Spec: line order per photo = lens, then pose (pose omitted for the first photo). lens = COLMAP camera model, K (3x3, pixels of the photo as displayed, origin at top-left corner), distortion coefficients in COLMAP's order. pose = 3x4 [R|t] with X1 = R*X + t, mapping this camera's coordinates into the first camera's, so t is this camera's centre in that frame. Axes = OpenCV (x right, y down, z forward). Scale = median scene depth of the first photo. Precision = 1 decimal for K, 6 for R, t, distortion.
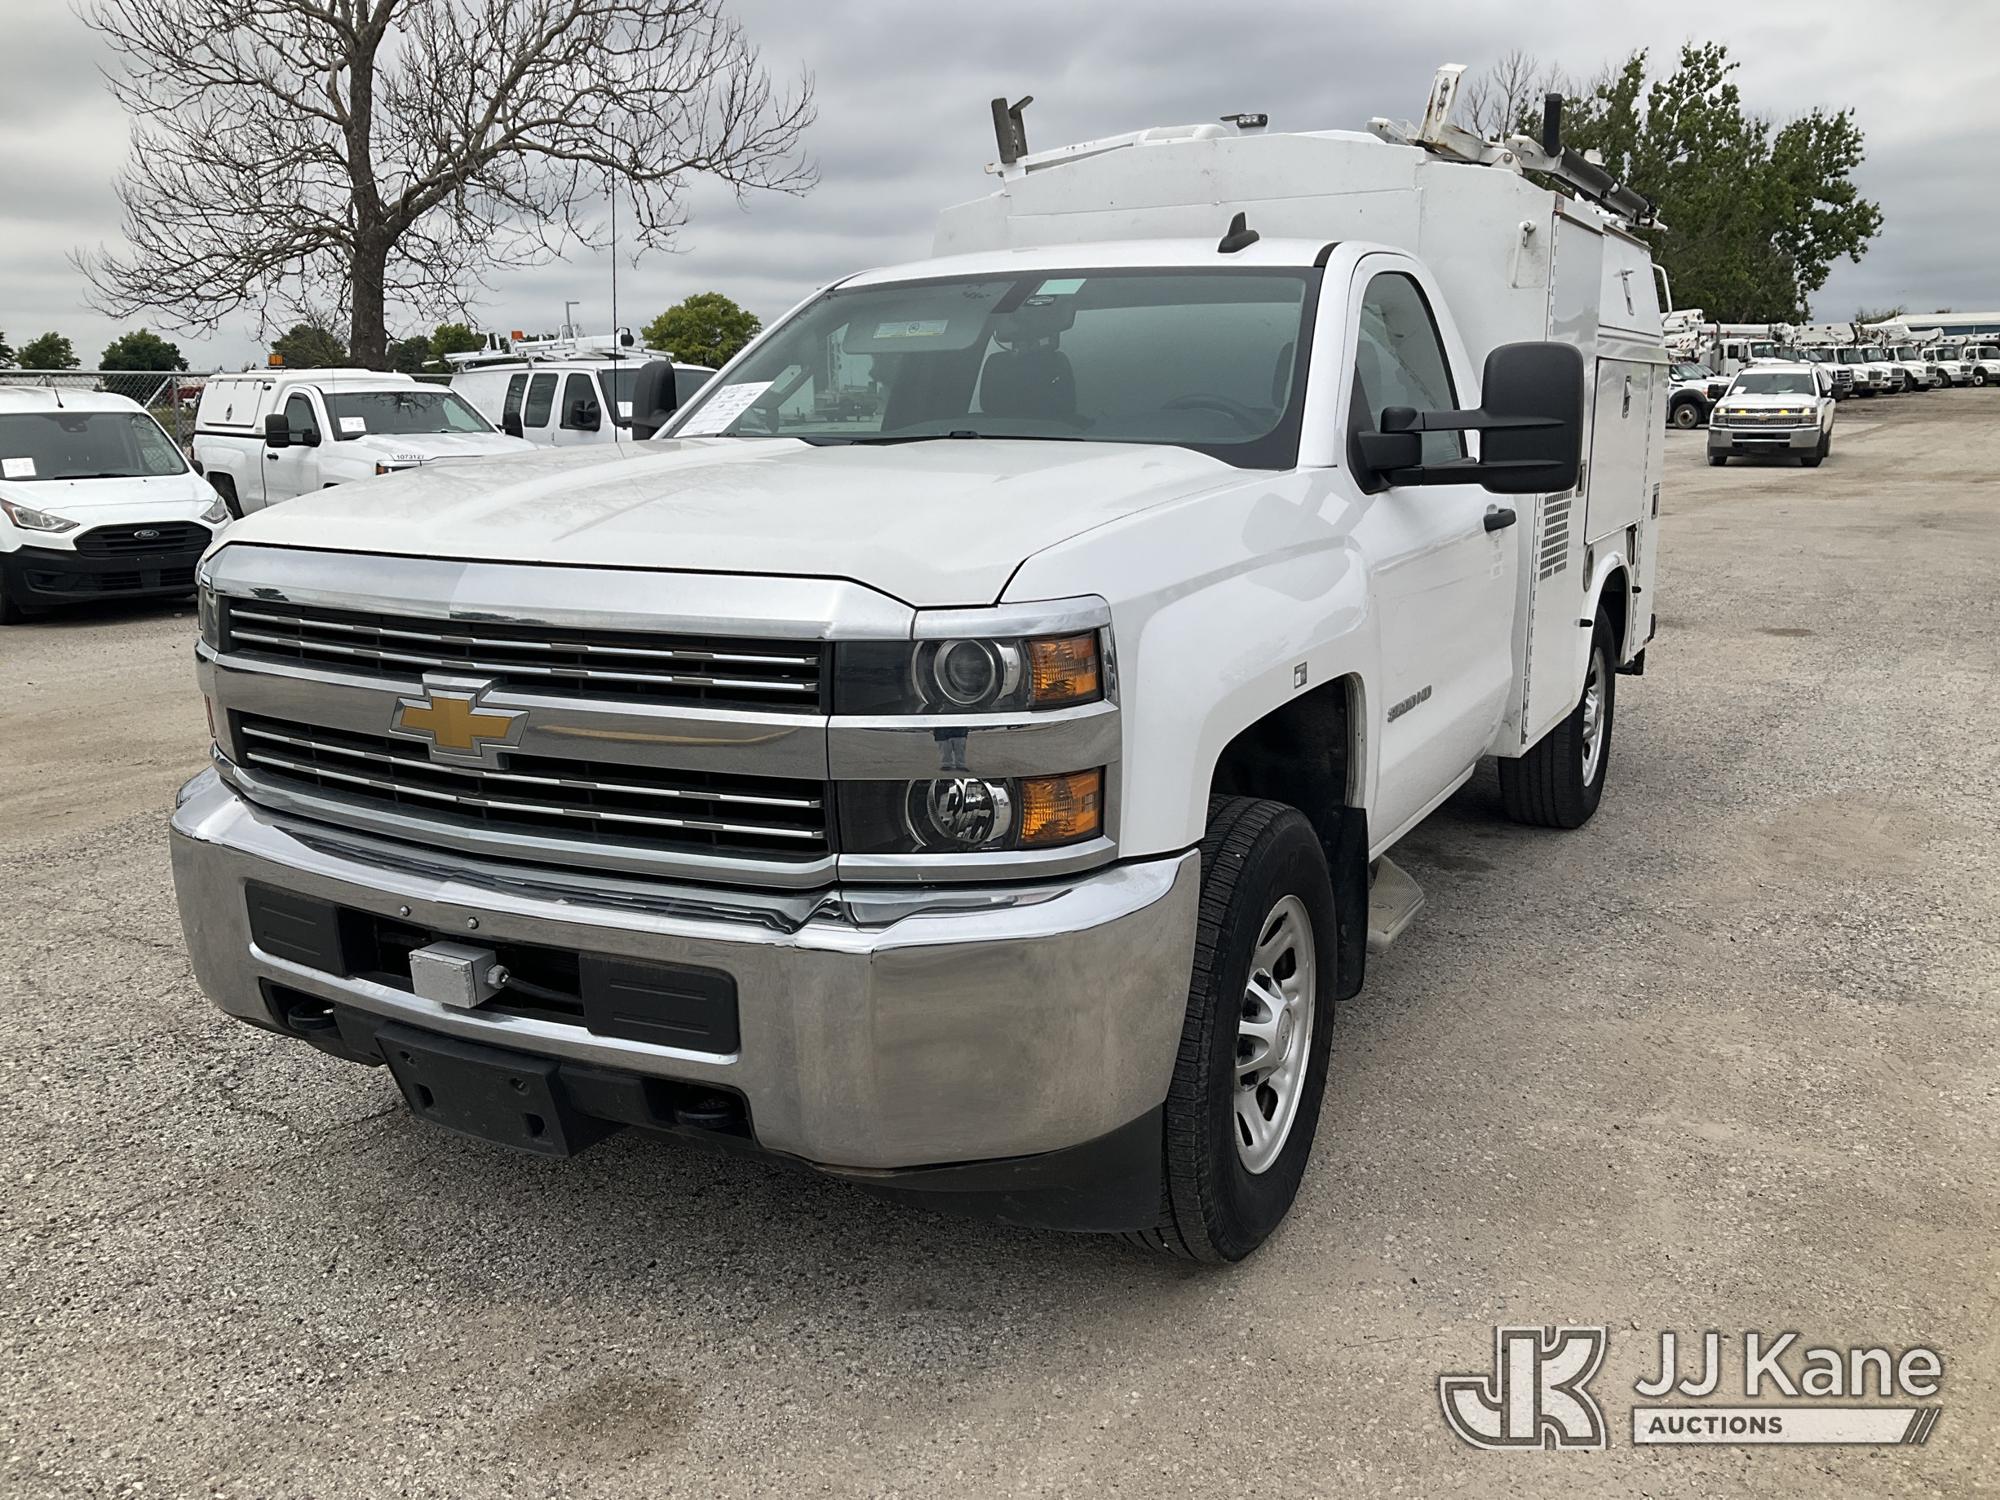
lens RADIAL K [[1764.1, 0, 1015.7], [0, 1764.1, 766.4], [0, 0, 1]] dist [0.005599, -0.036625]
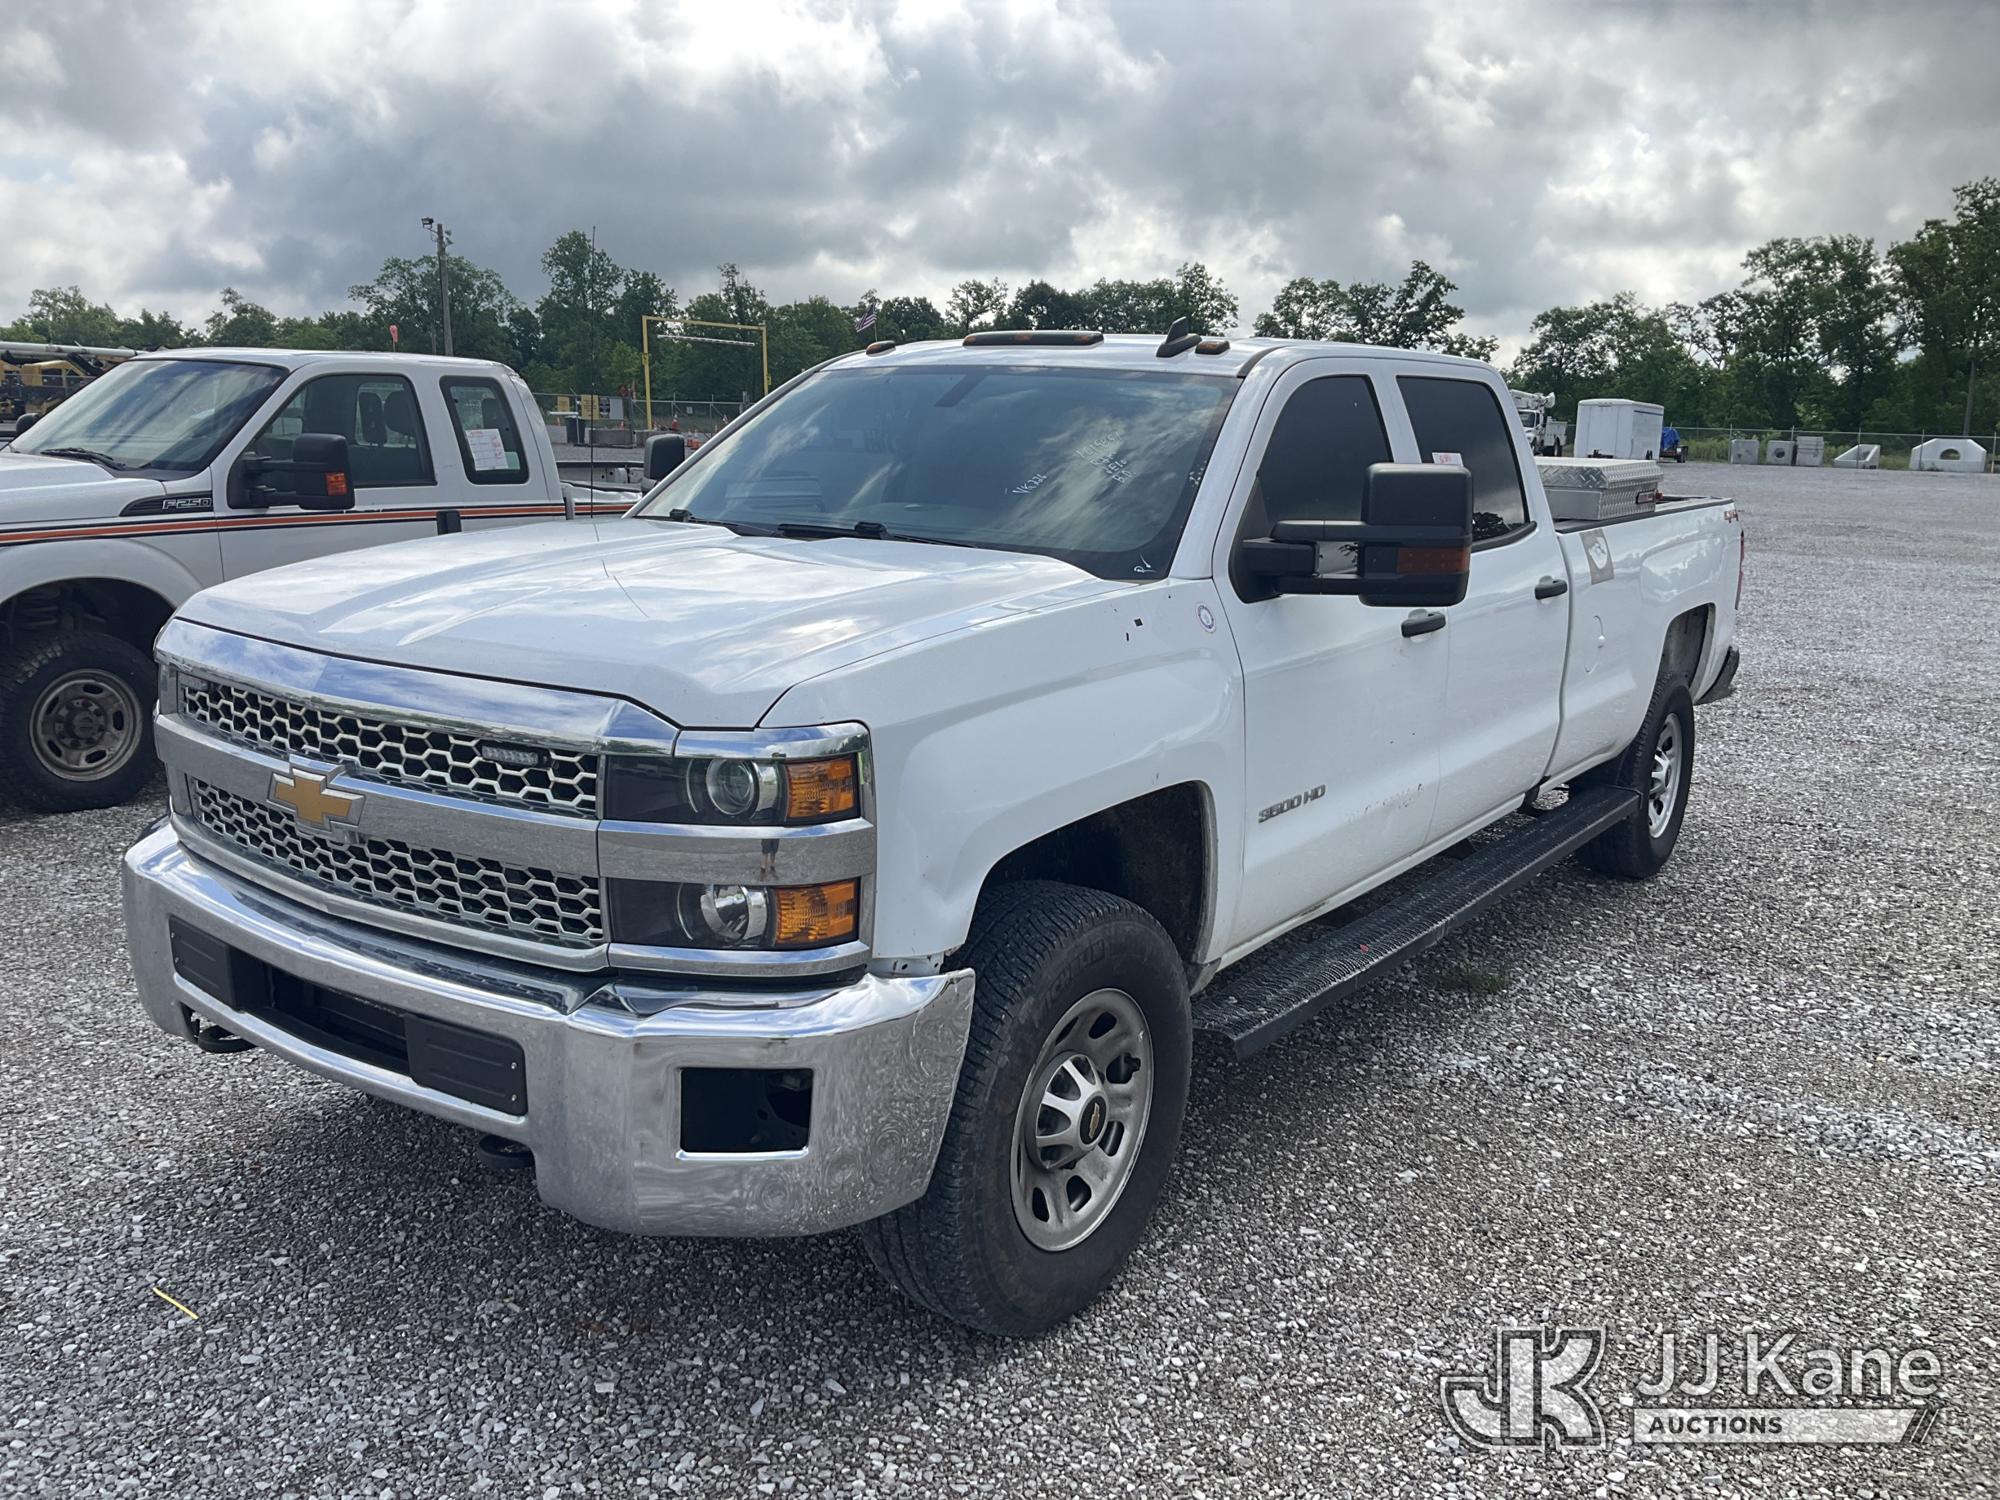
lens RADIAL K [[1764.1, 0, 1007.8], [0, 1764.1, 741.3], [0, 0, 1]] dist [0.005599, -0.036625]
pose [[0.991199, 0.051709, -0.121862, 0.267148], [-0.053403, 0.998516, -0.010671, -0.076833], [0.121130, 0.017085, 0.992490, -0.068055]]
